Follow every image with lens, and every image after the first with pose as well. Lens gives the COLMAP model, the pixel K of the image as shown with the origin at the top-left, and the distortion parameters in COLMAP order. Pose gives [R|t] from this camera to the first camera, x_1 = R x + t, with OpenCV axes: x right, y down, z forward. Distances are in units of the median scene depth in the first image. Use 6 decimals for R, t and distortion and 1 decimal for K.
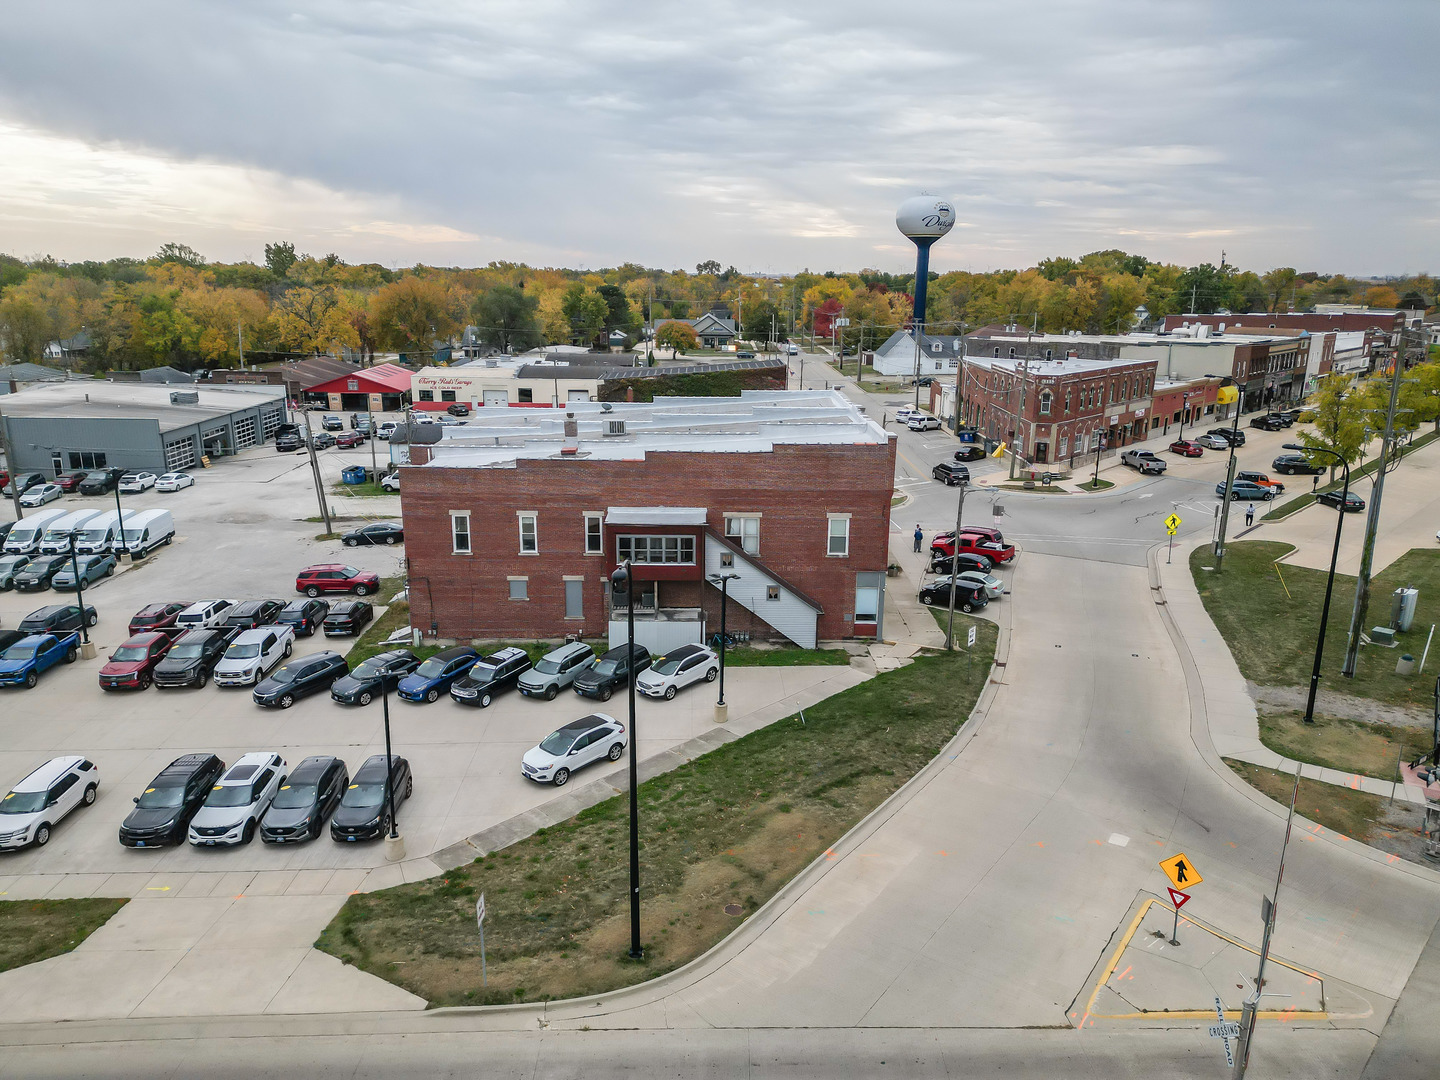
lens RADIAL K [[1004.0, 0, 720.0], [0, 1004.0, 540.0], [0, 0, 1]] dist [0.083391, -0.088554]
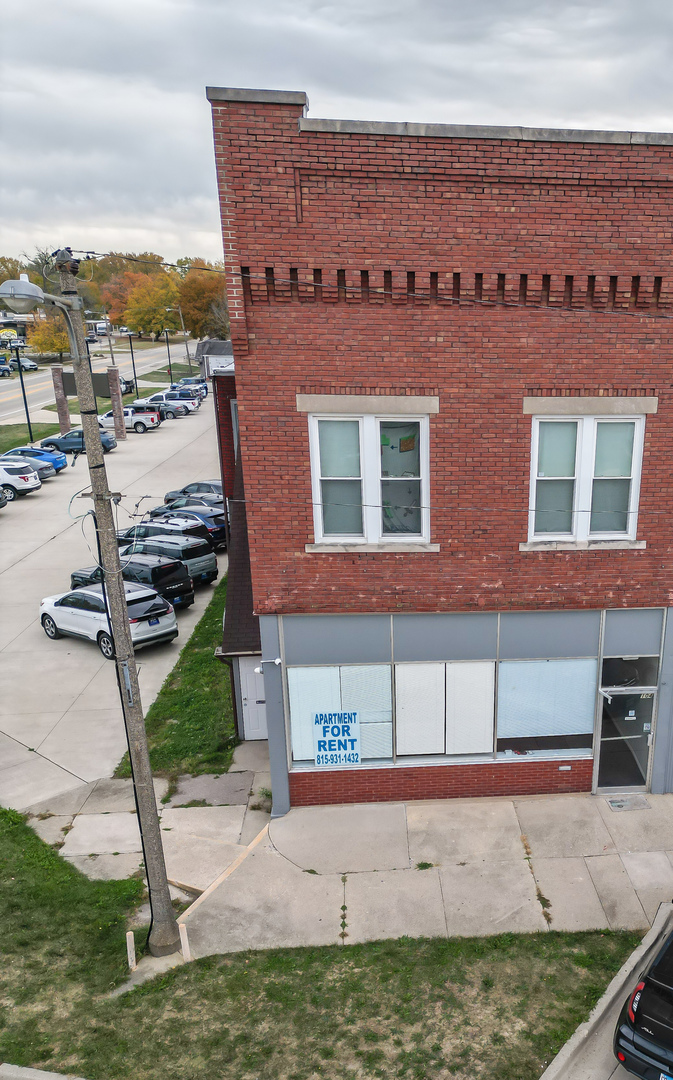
lens RADIAL K [[912.4, 0, 489.2], [0, 912.4, 654.3], [0, 0, 1]] dist [0.081876, -0.081716]
pose [[0.115385, 0.346444, -0.930947, 0.435177], [-0.270543, 0.912737, 0.306135, -0.061448], [0.955768, 0.216538, 0.199044, 1.011343]]
